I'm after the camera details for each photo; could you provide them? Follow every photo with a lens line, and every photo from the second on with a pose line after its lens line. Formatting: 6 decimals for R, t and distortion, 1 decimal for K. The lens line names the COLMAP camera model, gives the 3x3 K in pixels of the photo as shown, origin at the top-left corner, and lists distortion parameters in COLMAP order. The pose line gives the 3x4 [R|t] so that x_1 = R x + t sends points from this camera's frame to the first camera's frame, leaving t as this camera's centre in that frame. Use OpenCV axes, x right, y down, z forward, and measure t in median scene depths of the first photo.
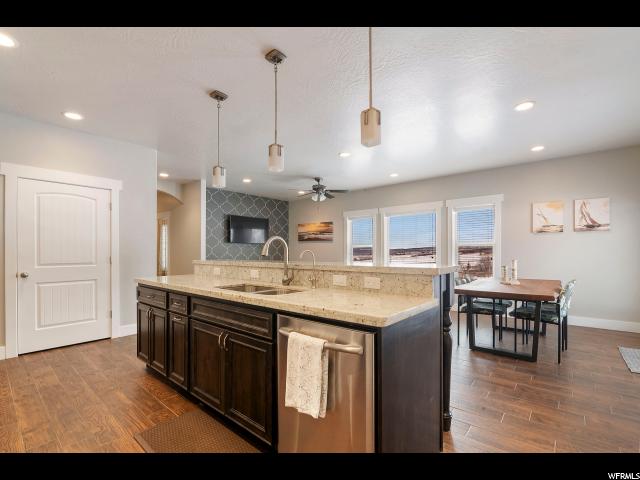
lens RADIAL K [[295.0, 0, 319.6], [0, 295.0, 253.9], [0, 0, 1]] dist [-0.003513, -0.000431]
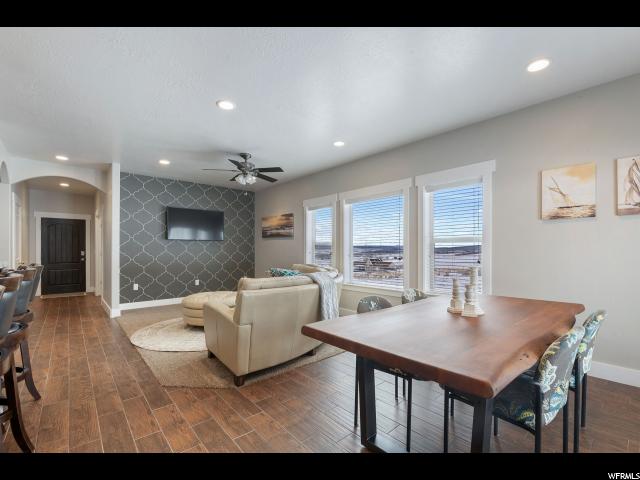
lens RADIAL K [[287.5, 0, 318.6], [0, 287.5, 250.7], [0, 0, 1]] dist [-0.006728, -0.000870]
pose [[0.989718, 0.002297, -0.143013, 0.302619], [-0.003155, 0.999978, -0.005777, -0.002761], [0.142997, 0.006169, 0.989704, 0.302874]]
